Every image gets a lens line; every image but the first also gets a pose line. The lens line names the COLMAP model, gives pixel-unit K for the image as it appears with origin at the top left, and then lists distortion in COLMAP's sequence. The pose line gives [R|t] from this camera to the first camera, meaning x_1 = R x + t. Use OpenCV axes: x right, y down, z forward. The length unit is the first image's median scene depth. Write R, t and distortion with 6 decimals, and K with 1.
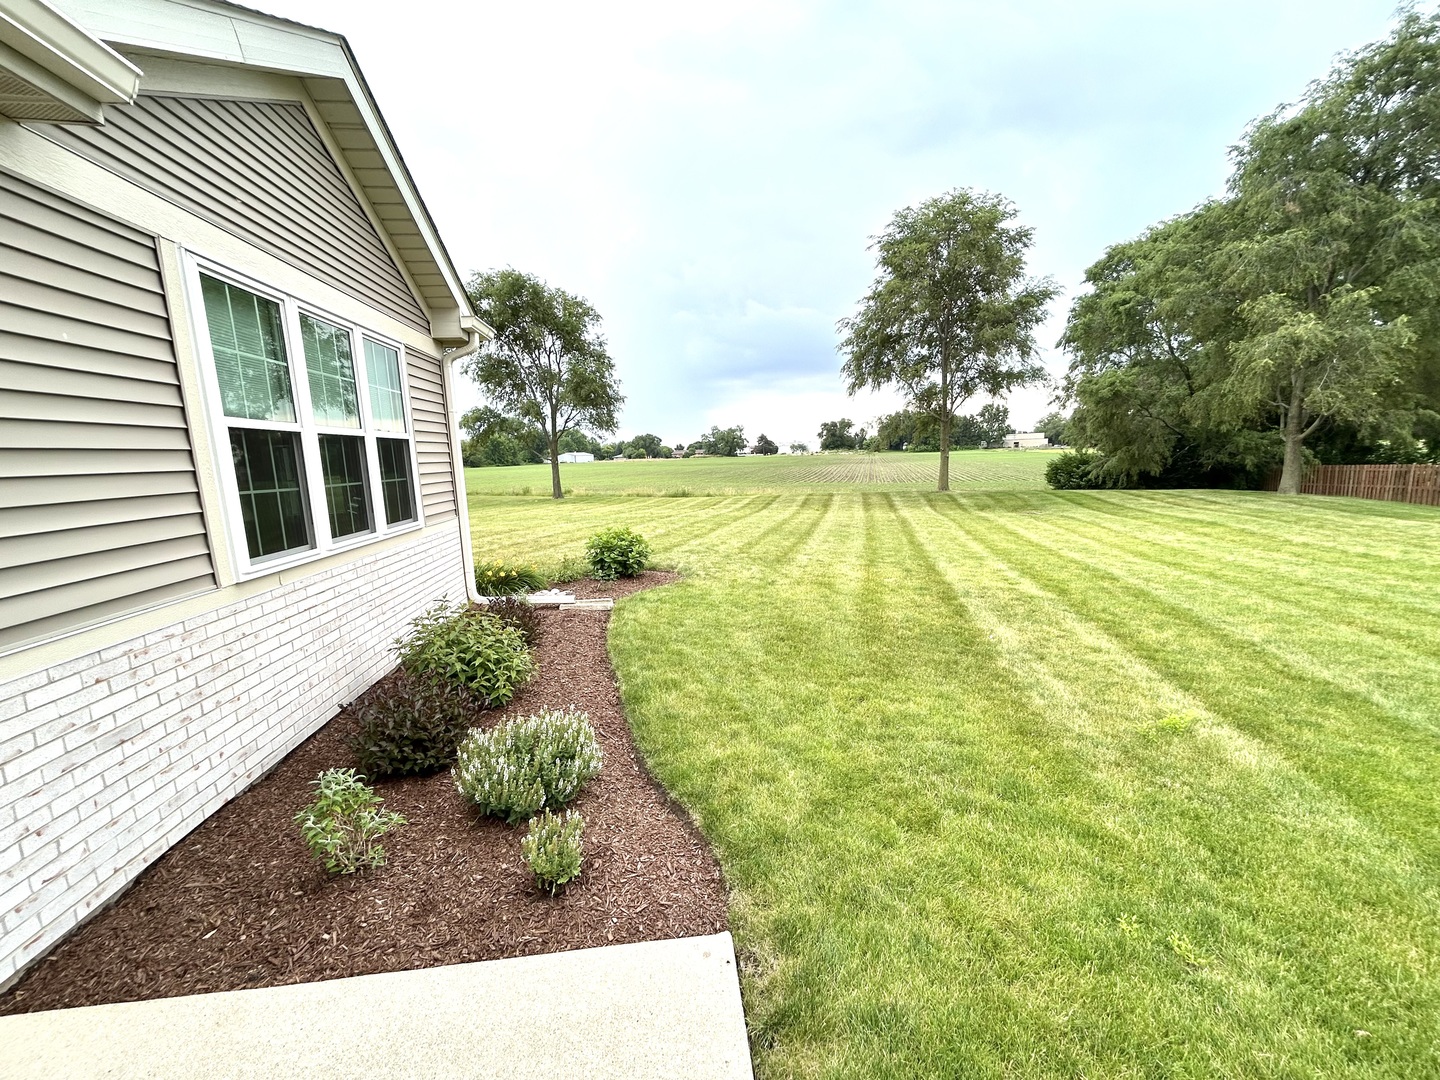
lens RADIAL K [[584.2, 0, 718.1], [0, 584.2, 540.3], [0, 0, 1]] dist [-0.001684, 0.000654]
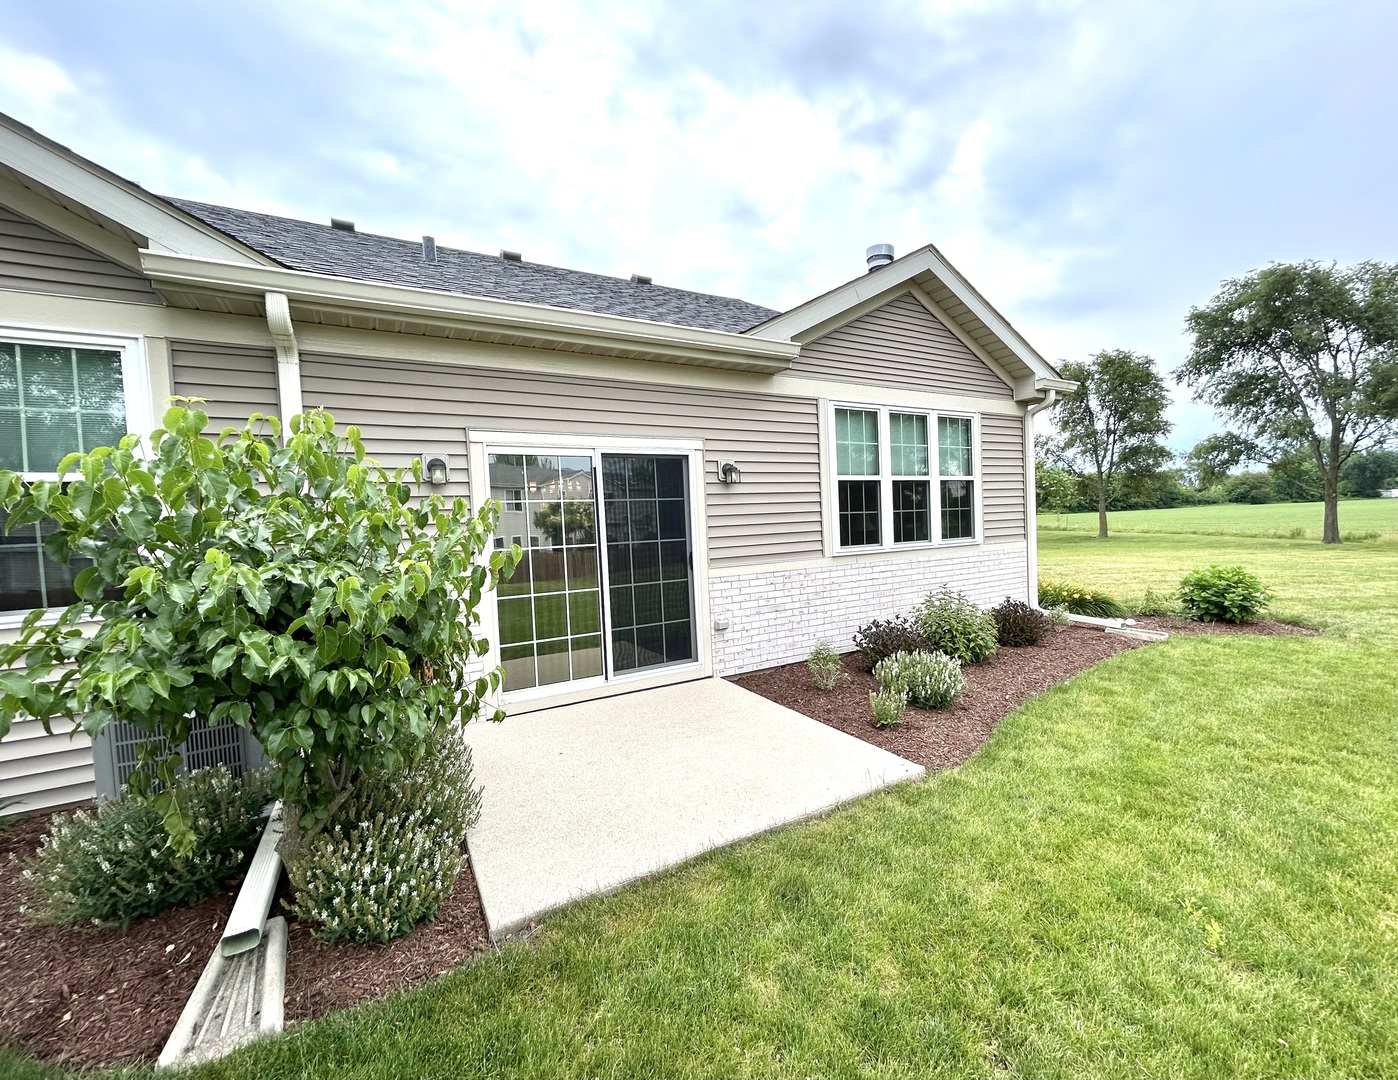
lens RADIAL K [[555.3, 0, 701.4], [0, 555.3, 543.1], [0, 0, 1]] dist [-0.003186, -0.000045]
pose [[0.388818, 0.058223, -0.919473, 0.422447], [-0.109352, 0.993863, 0.016692, 0.024559], [0.914802, 0.094056, 0.392798, -0.099941]]
